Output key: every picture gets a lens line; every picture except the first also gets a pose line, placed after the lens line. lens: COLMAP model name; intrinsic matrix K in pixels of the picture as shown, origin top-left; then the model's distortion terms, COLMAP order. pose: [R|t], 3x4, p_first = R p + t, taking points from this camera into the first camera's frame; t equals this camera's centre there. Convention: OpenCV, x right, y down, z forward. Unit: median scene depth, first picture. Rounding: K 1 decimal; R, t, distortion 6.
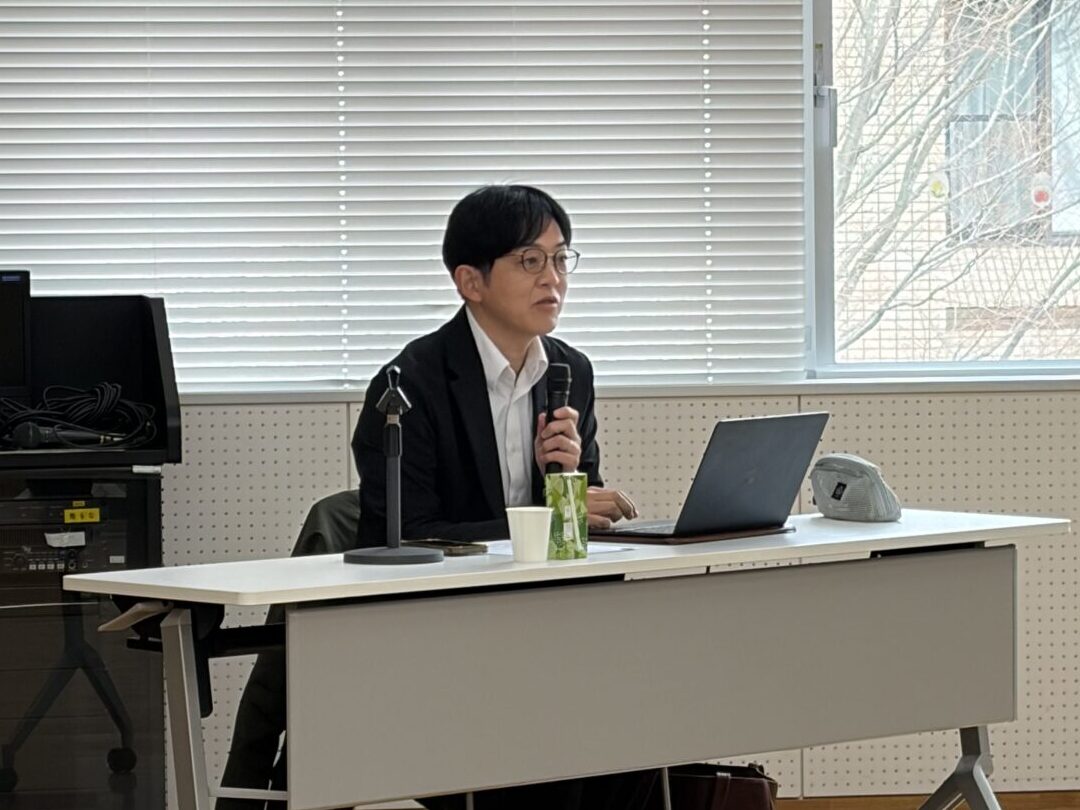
lens RADIAL K [[2660.2, 0, 540.0], [0, 2660.2, 405.0], [0, 0, 1]] dist [0.055479, 0.161163]
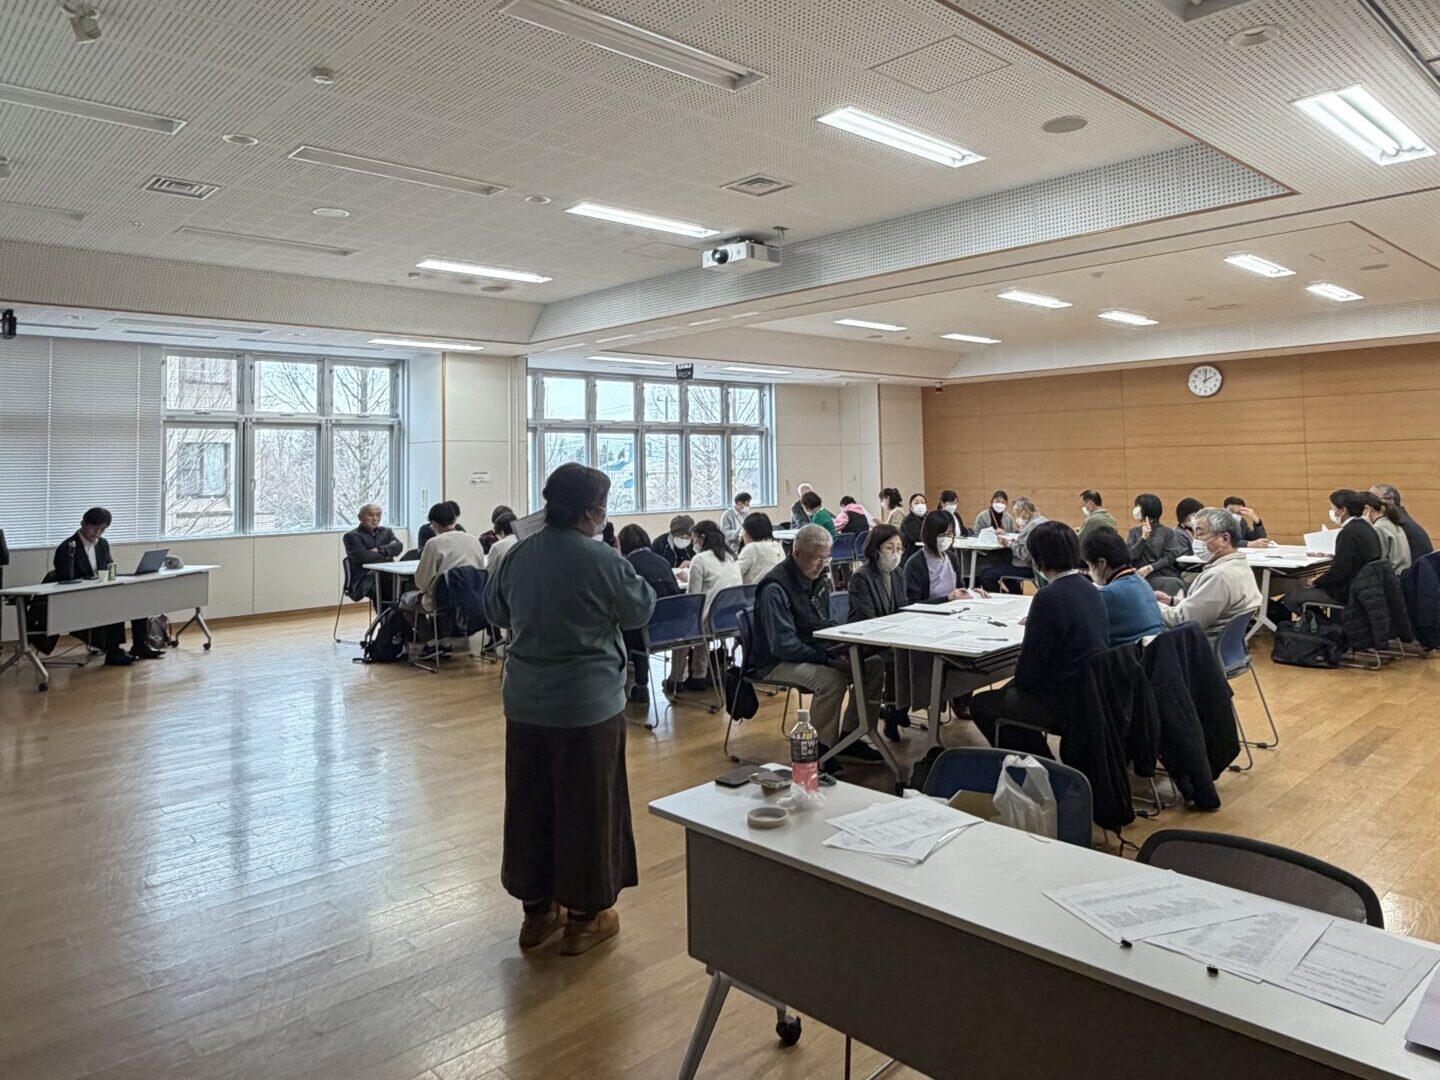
lens RADIAL K [[997.7, 0, 720.0], [0, 997.7, 540.0], [0, 0, 1]] dist [-0.002289, -0.002469]
pose [[0.760081, -0.041694, 0.648489, -0.315775], [0.002926, 0.998149, 0.060745, -0.122411], [-0.649821, -0.044274, 0.758796, -1.108150]]
